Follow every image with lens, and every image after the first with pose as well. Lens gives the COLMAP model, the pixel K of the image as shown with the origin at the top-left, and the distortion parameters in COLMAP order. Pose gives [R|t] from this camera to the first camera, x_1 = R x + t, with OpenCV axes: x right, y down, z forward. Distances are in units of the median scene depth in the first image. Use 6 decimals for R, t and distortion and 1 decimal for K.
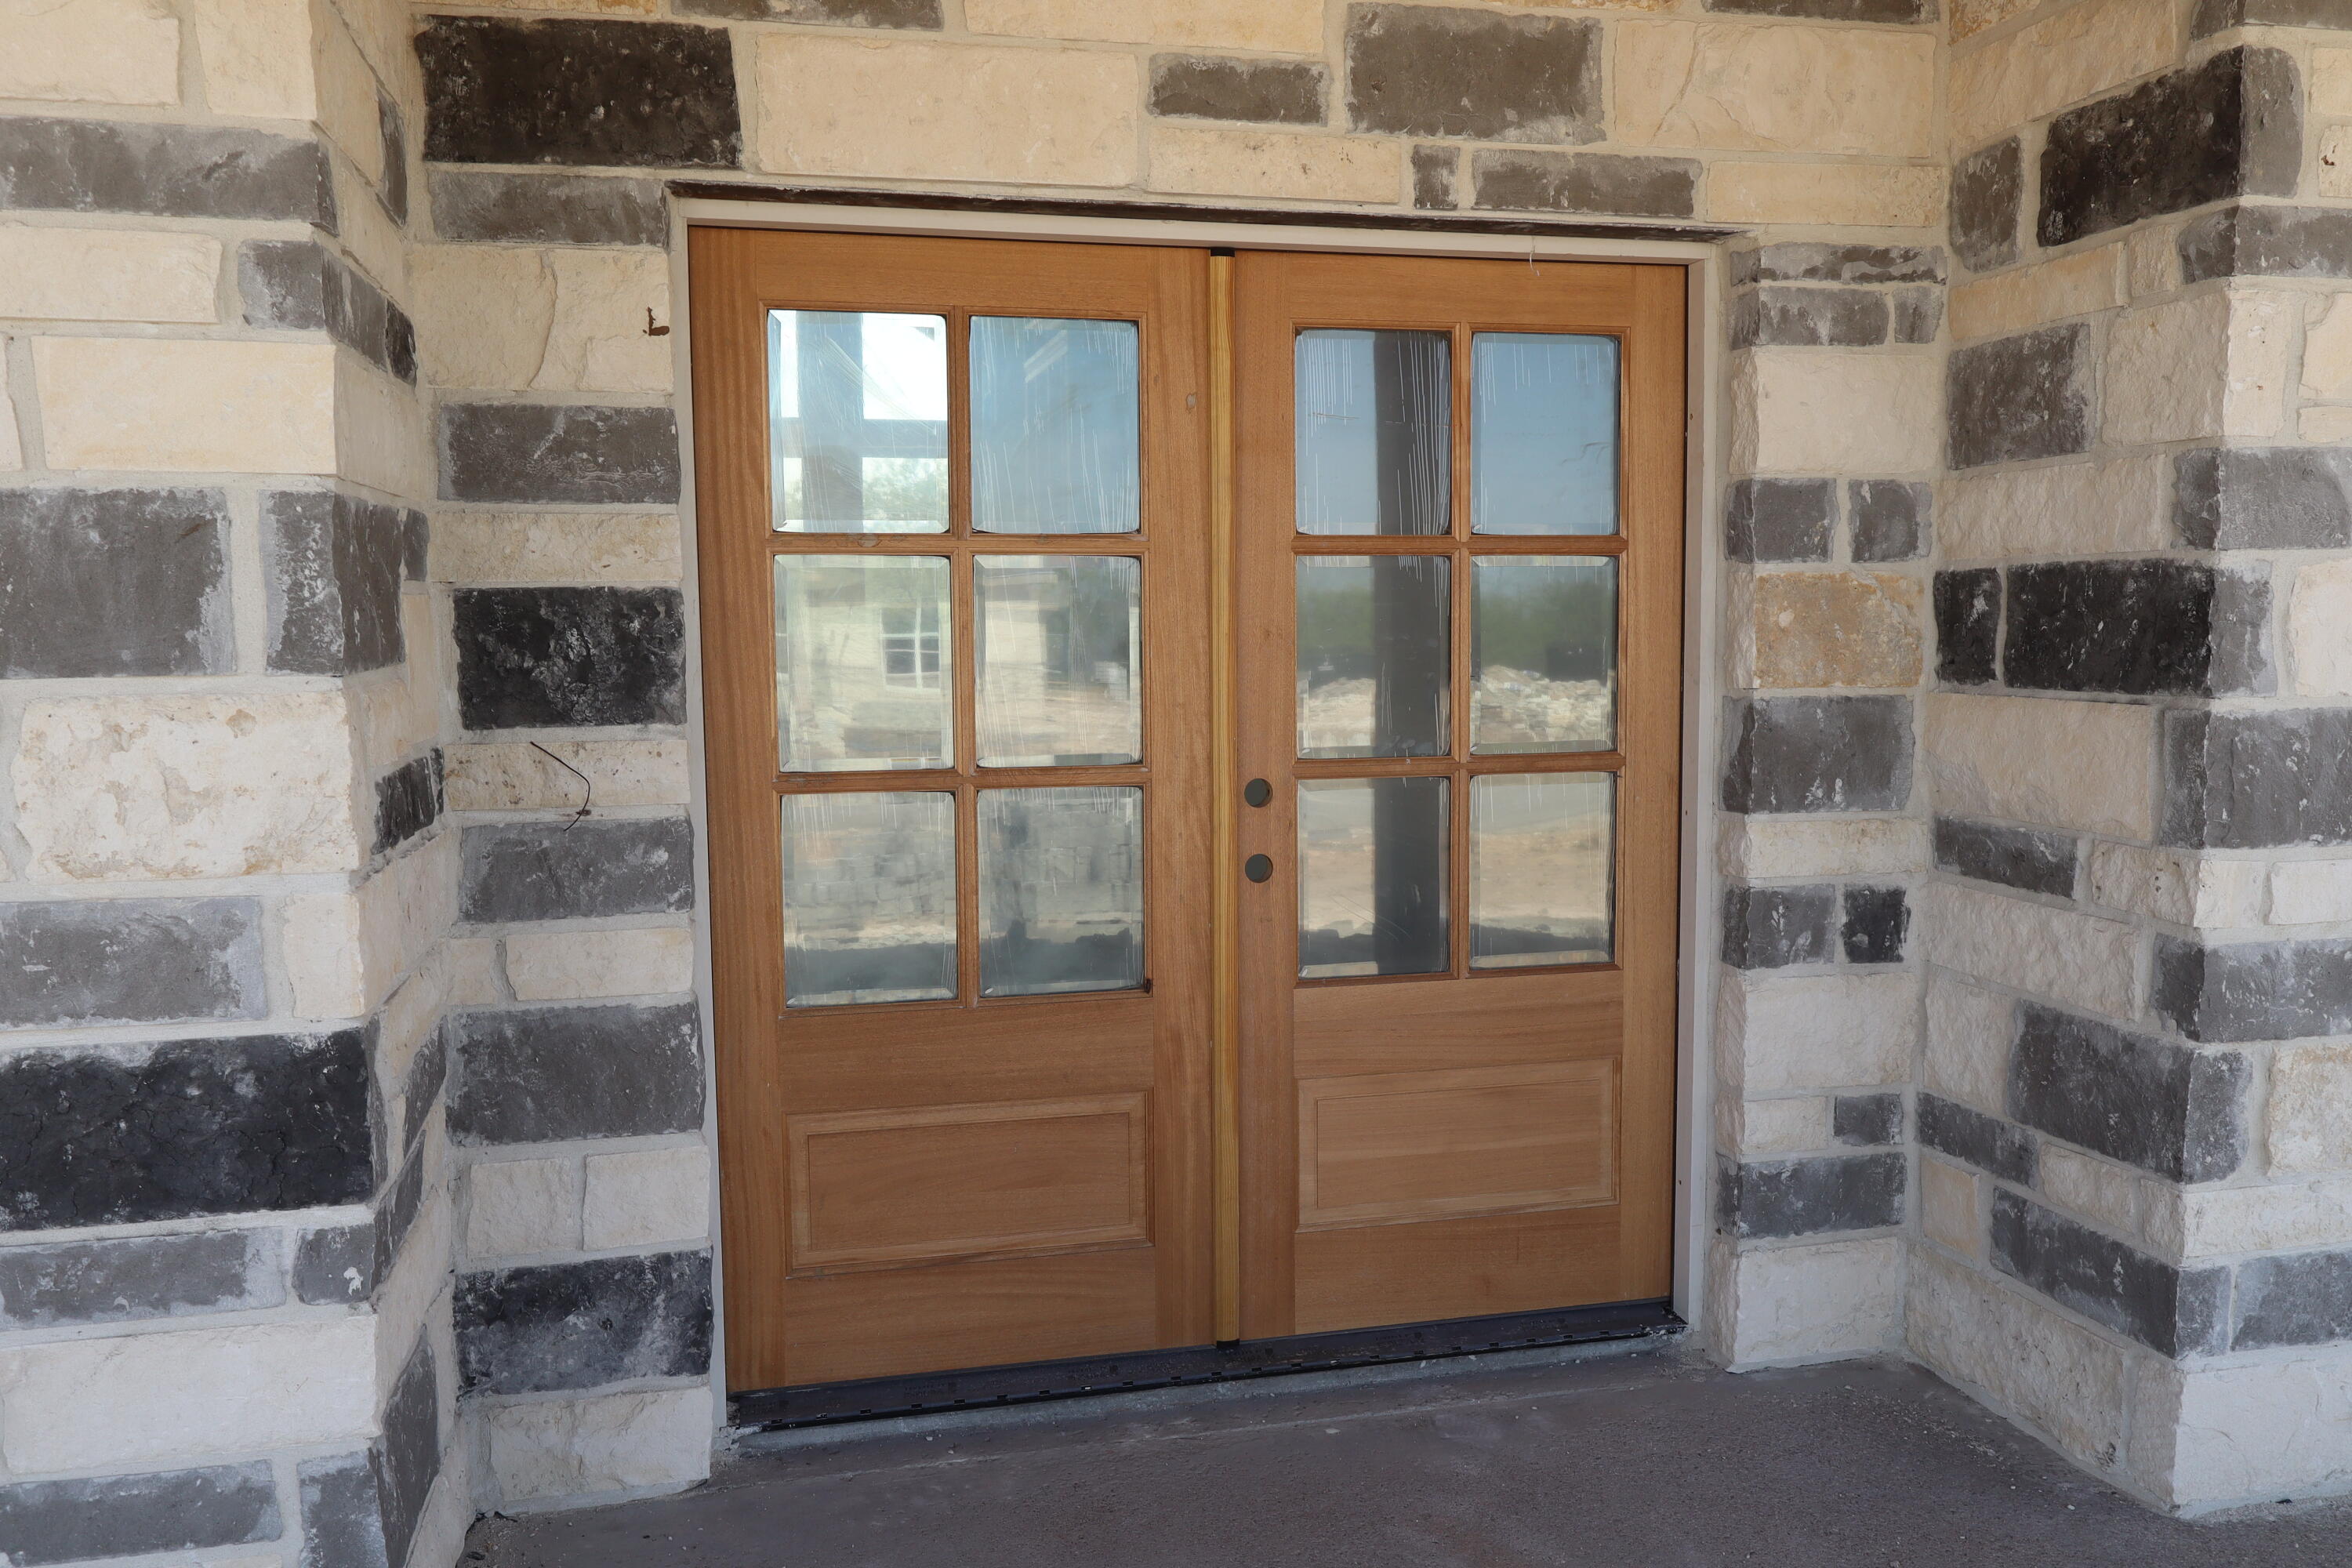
lens RADIAL K [[1797.9, 0, 1176.0], [0, 1797.9, 784.0], [0, 0, 1]] dist [-0.033576, -0.003735]
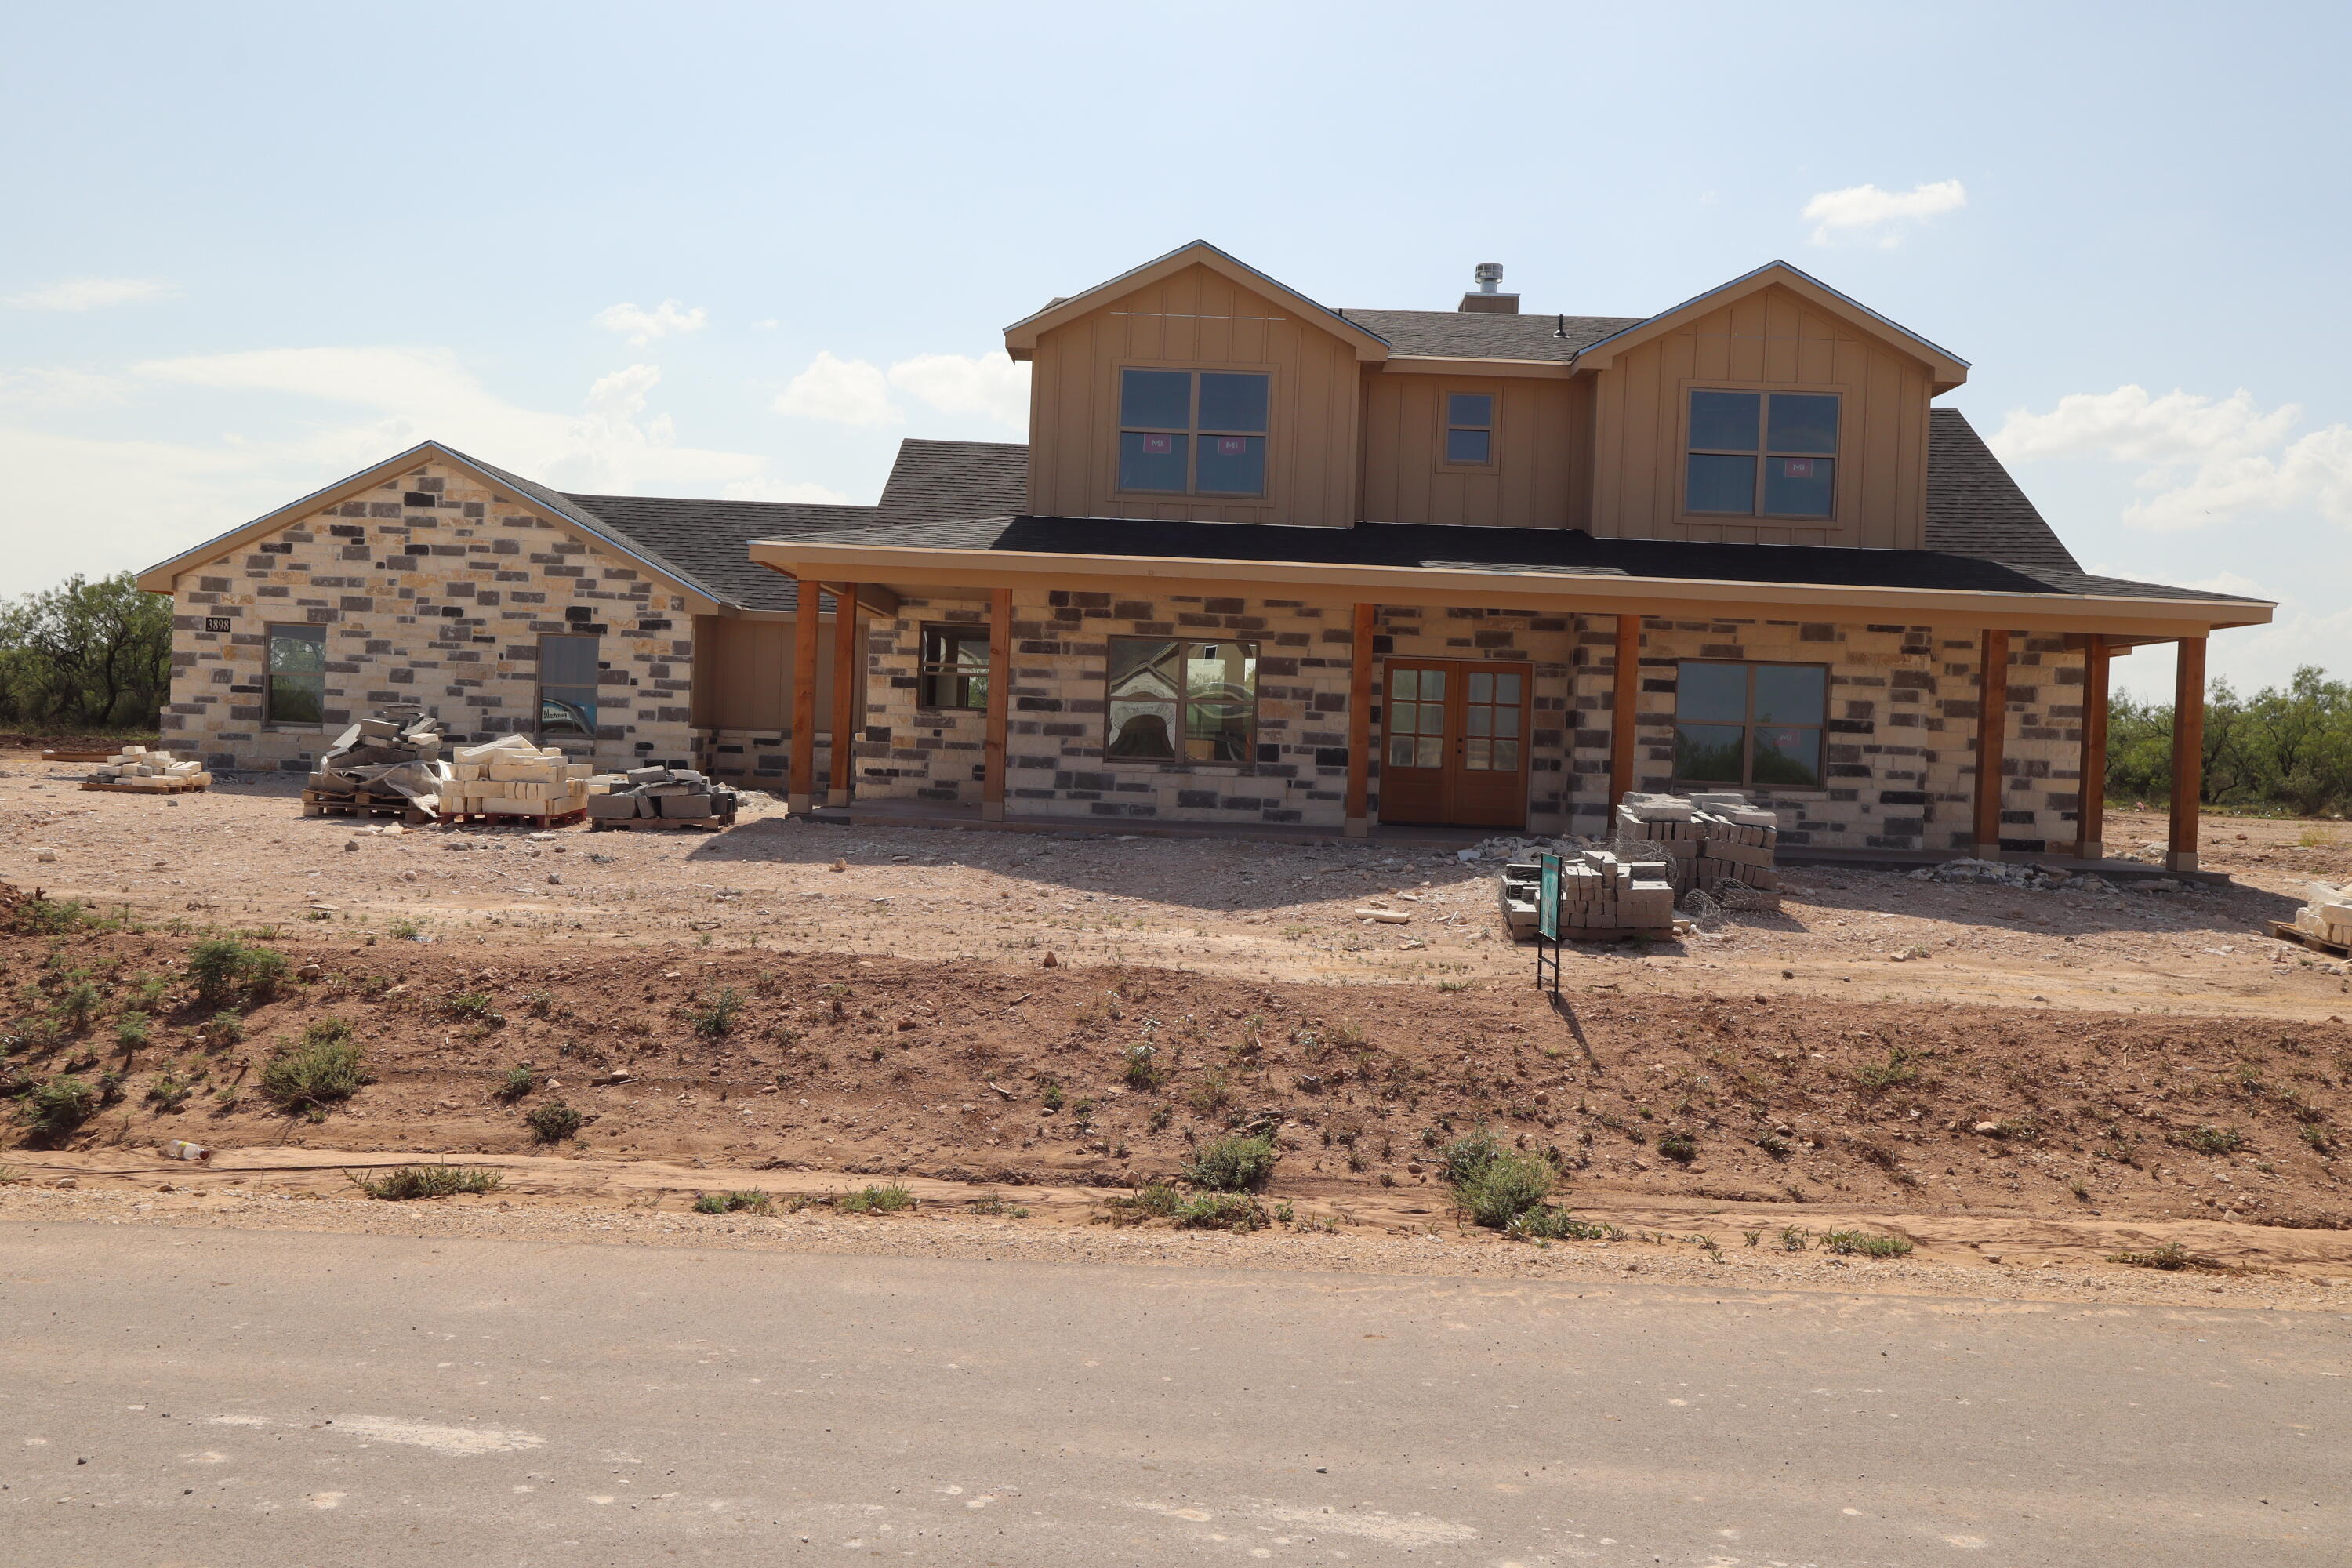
lens RADIAL K [[1797.9, 0, 1176.0], [0, 1797.9, 784.0], [0, 0, 1]] dist [-0.033576, -0.003735]
pose [[0.964521, 0.047606, -0.259680, 0.790646], [-0.071714, 0.993868, -0.084163, 0.829459], [0.254081, 0.099799, 0.962020, -5.865237]]
